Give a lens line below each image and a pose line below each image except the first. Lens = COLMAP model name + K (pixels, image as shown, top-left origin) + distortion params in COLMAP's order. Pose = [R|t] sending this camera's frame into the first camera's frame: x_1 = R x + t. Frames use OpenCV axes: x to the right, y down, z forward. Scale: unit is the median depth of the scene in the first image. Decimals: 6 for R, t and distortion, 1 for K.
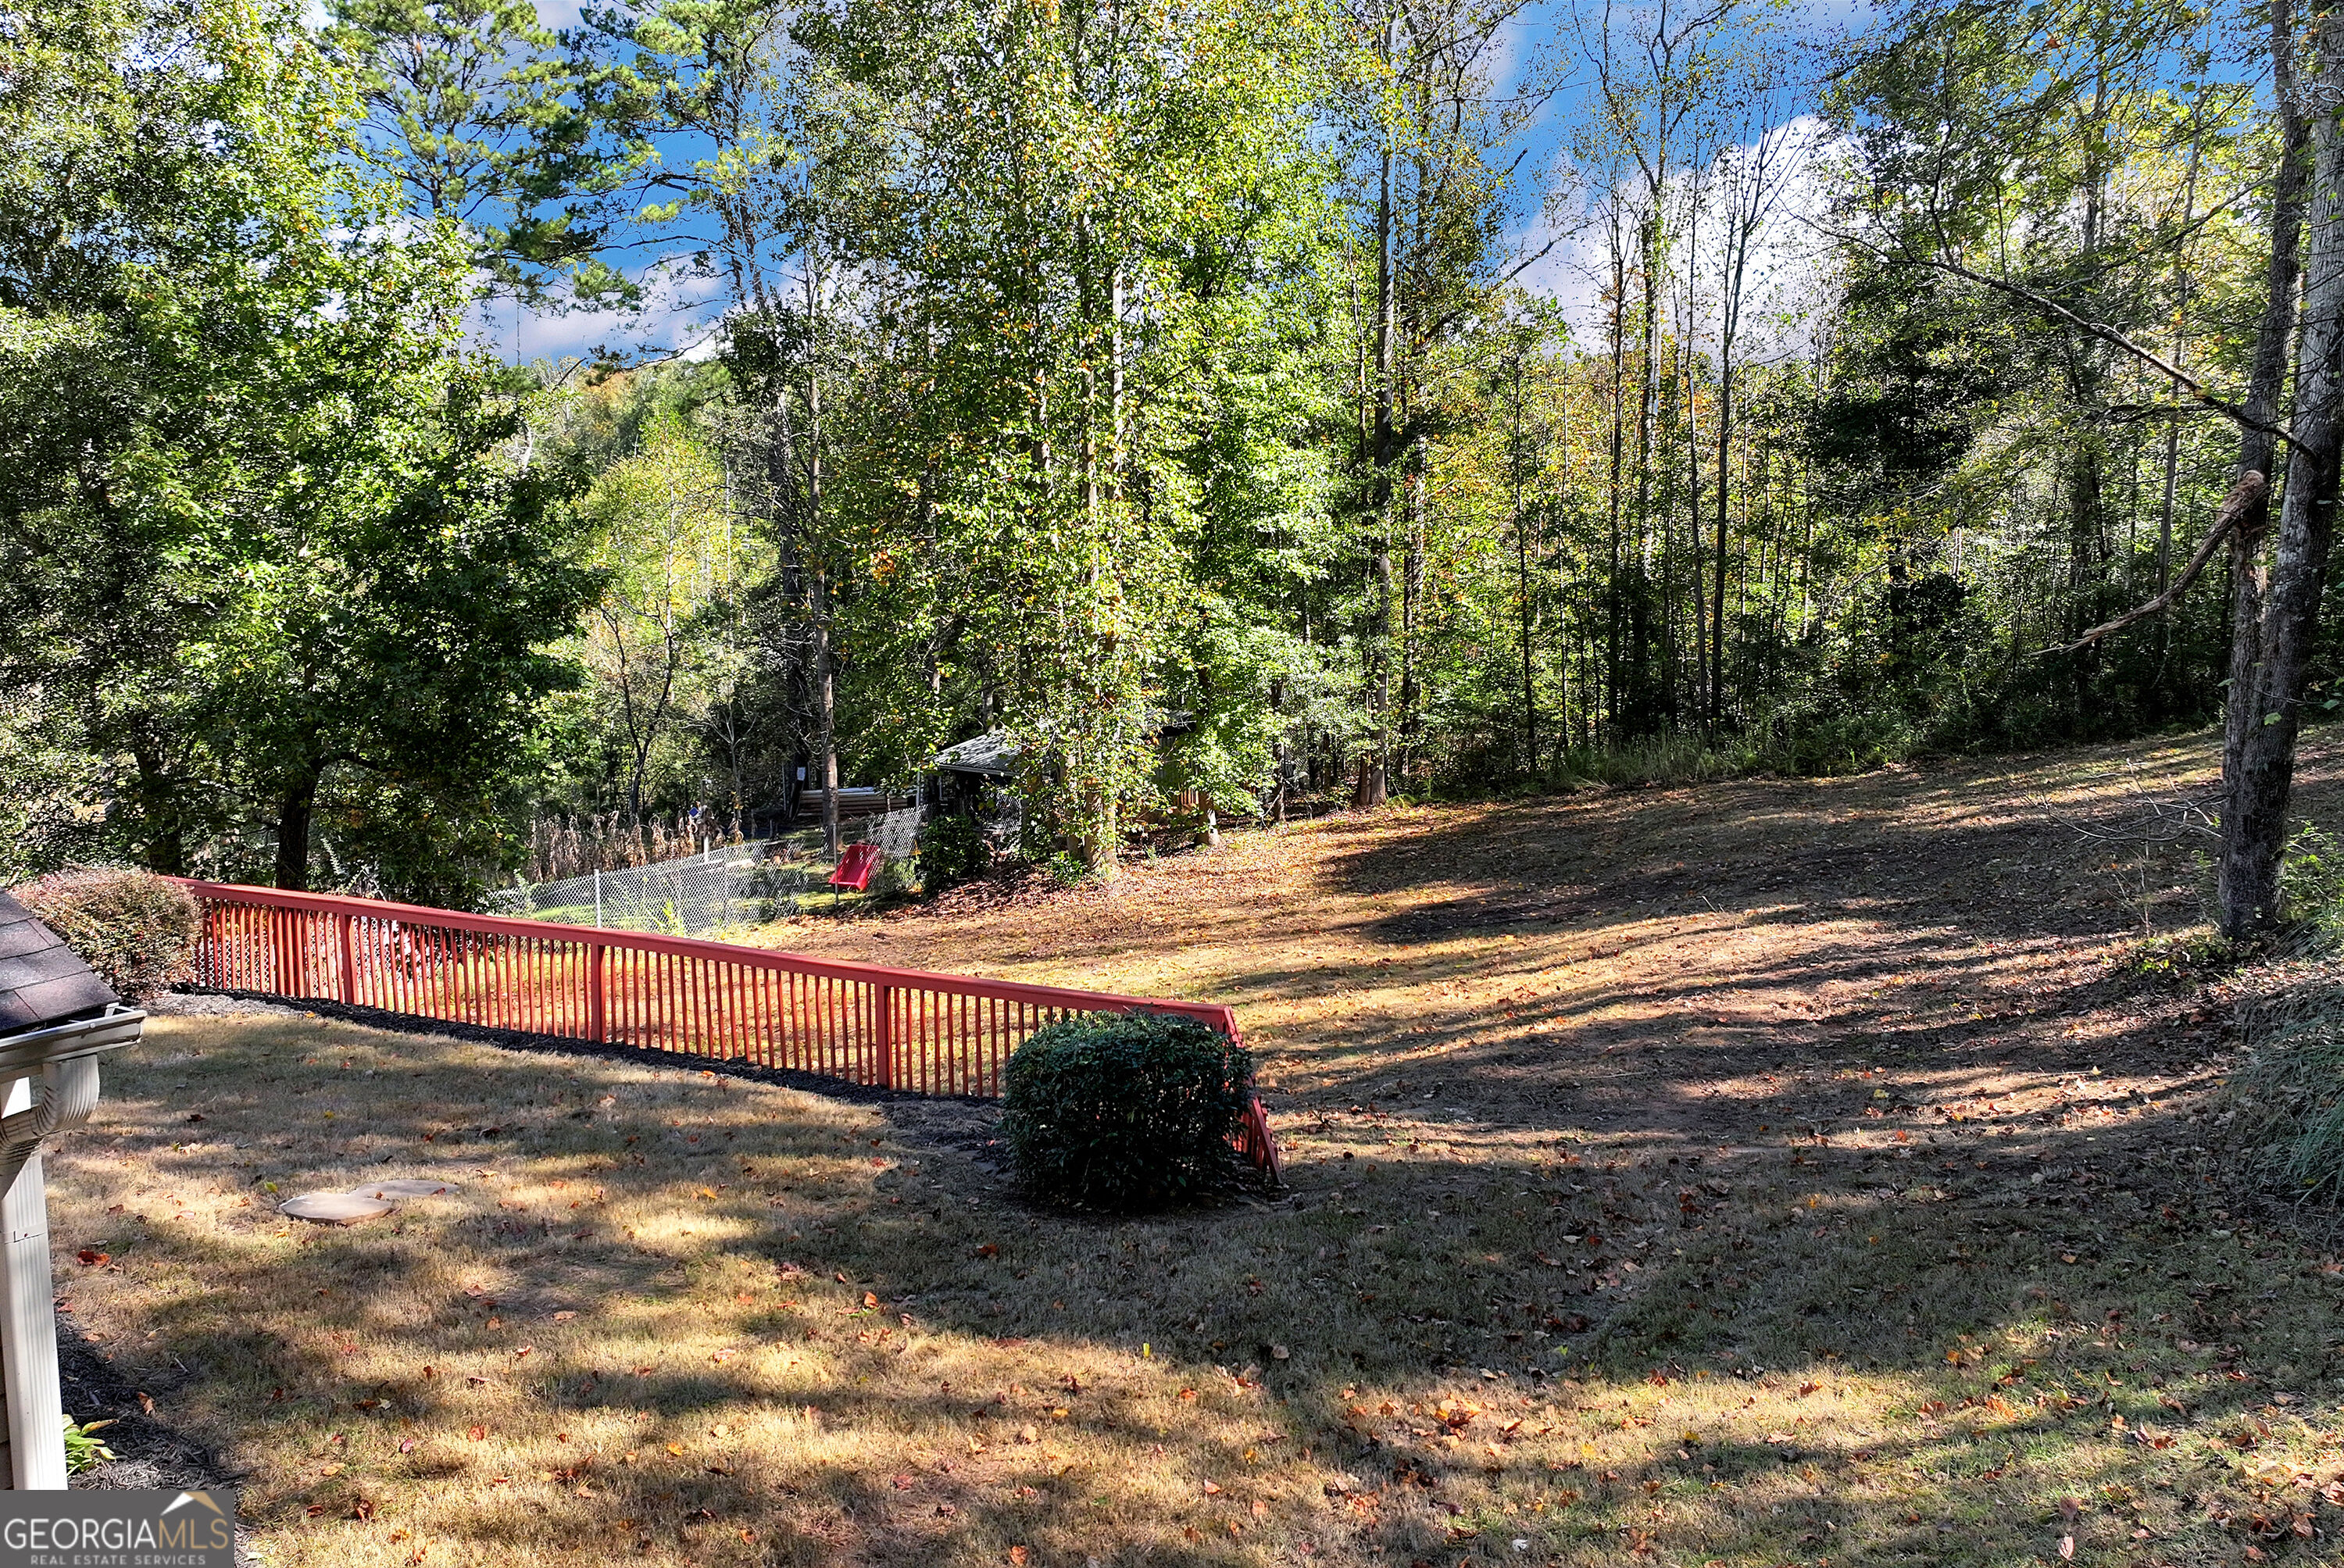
lens RADIAL K [[1990.4, 0, 1179.0], [0, 1990.4, 741.7], [0, 0, 1]] dist [-0.000454, 0.000087]
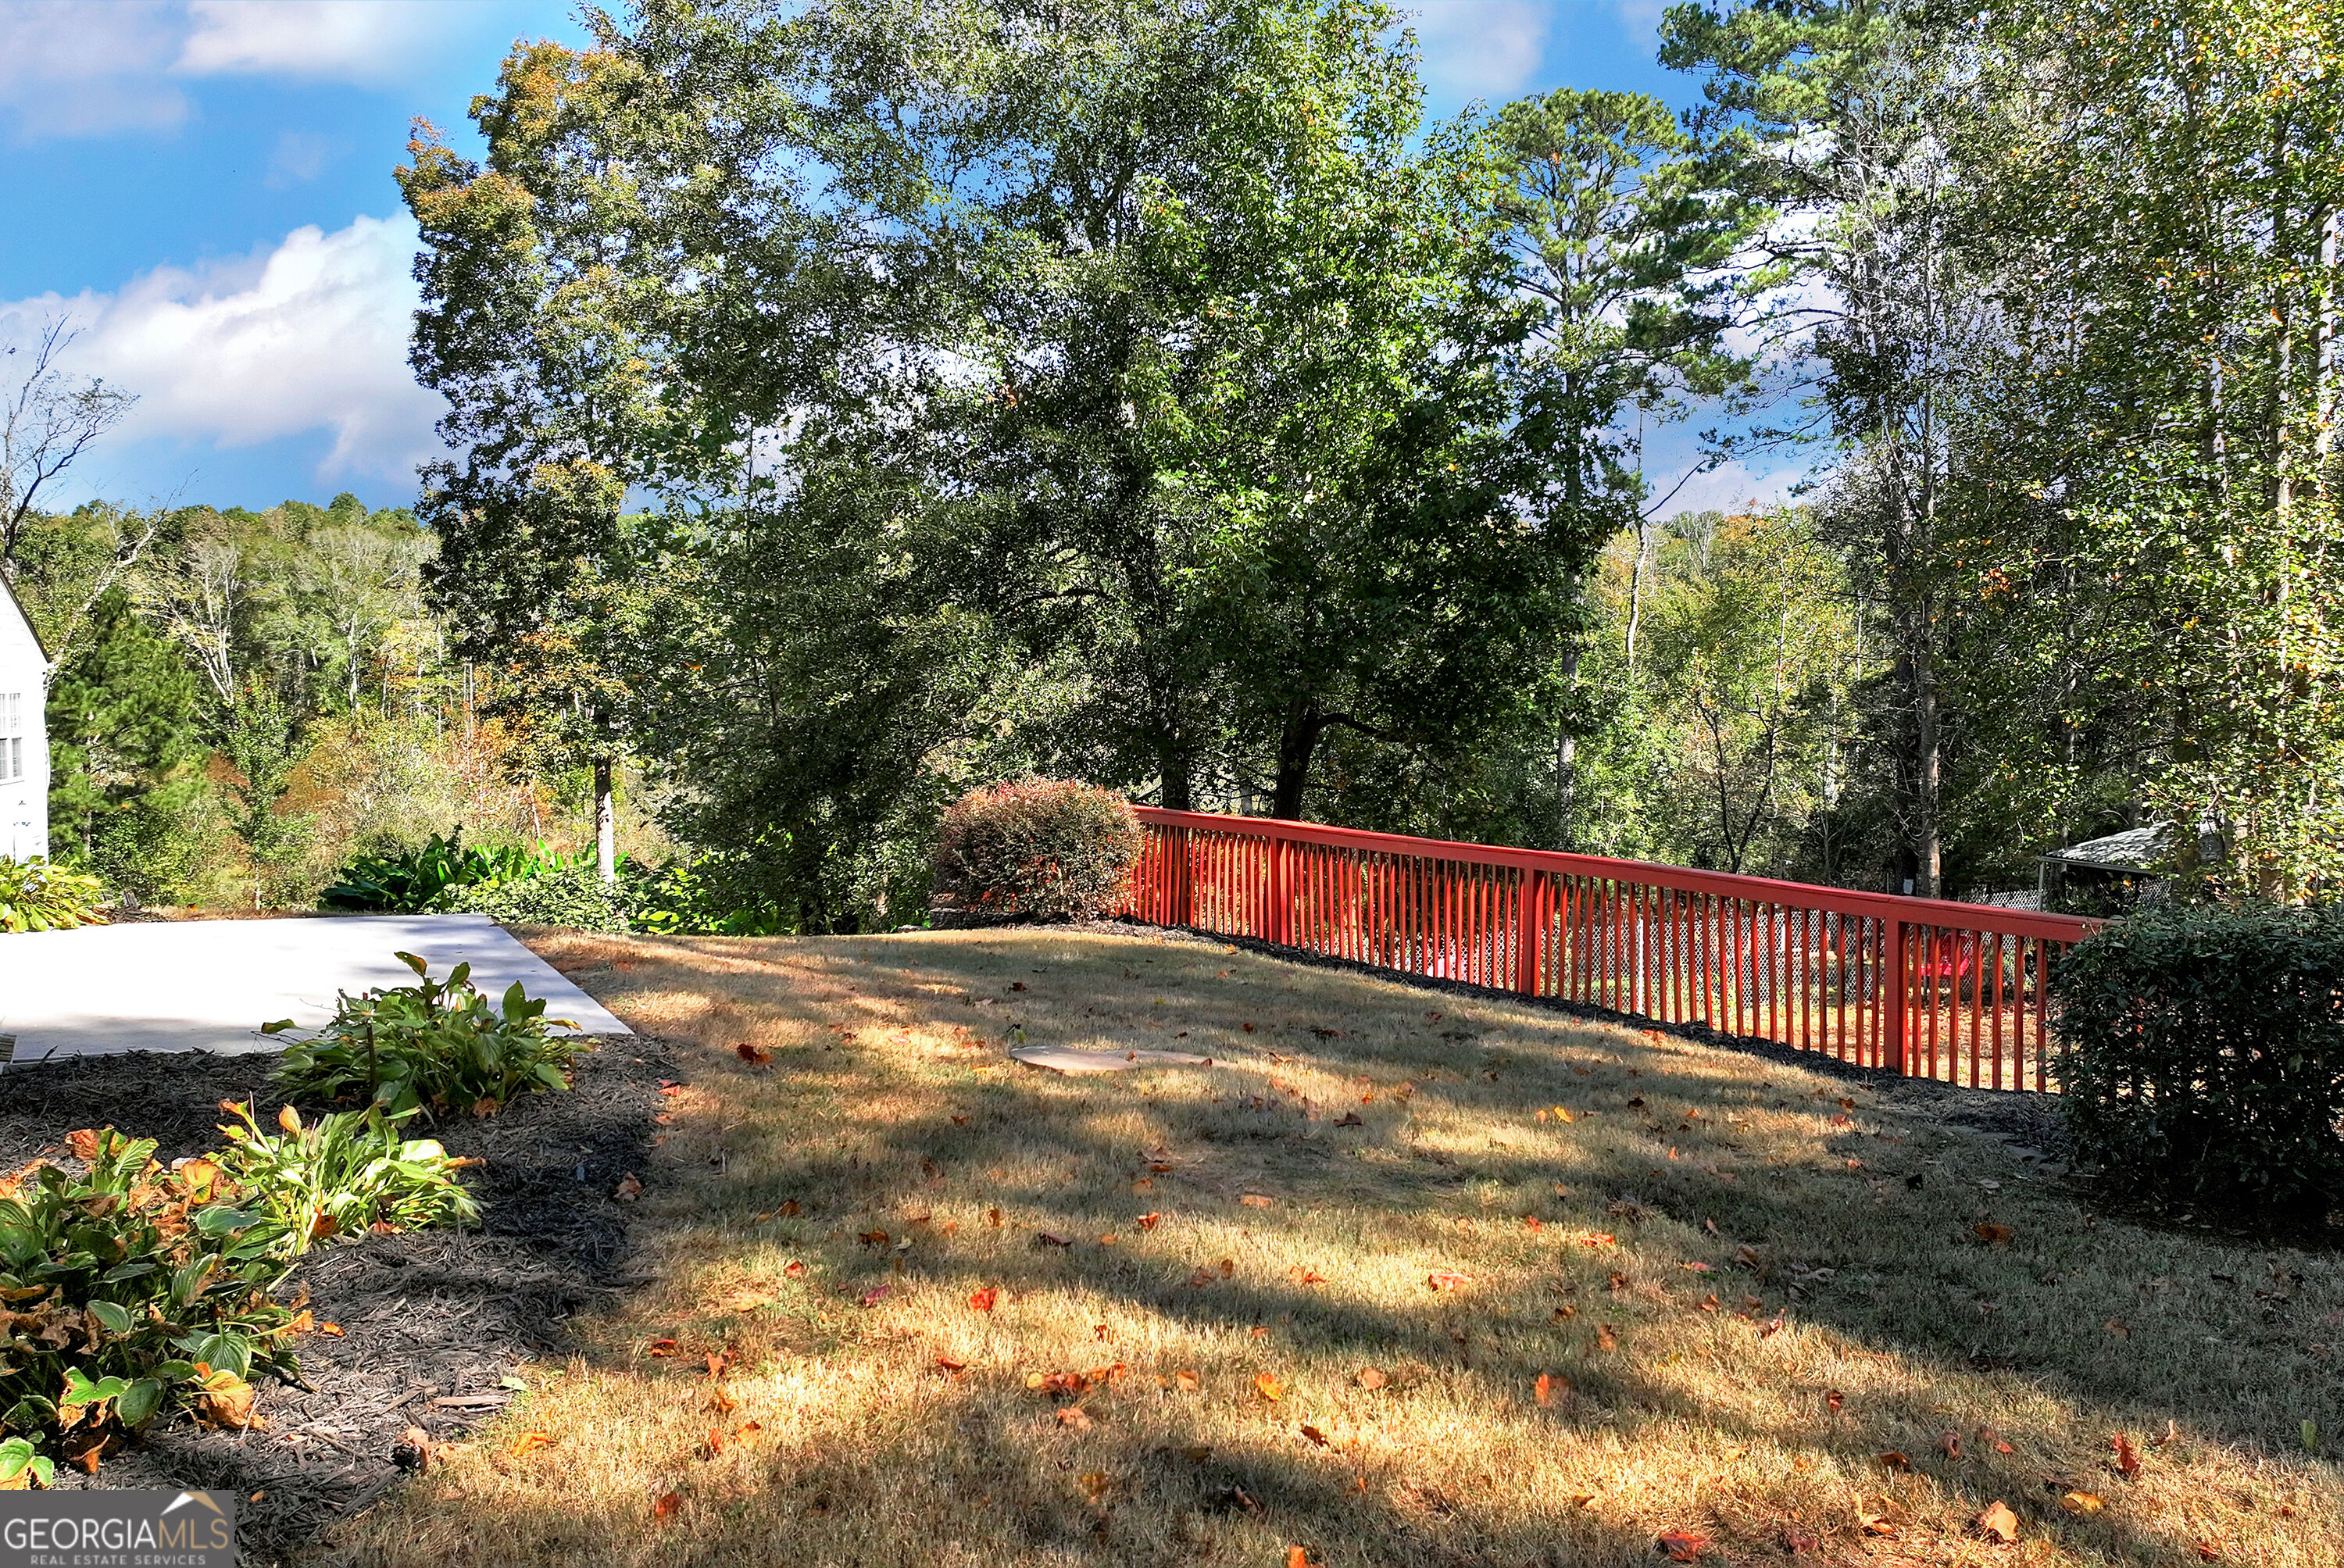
lens RADIAL K [[1990.4, 0, 1179.0], [0, 1990.4, 741.7], [0, 0, 1]] dist [-0.000454, 0.000087]
pose [[0.851406, 0.024819, -0.523920, -0.000412], [-0.064572, 0.996241, -0.057740, 0.047803], [0.520517, 0.082990, 0.849808, 0.115542]]
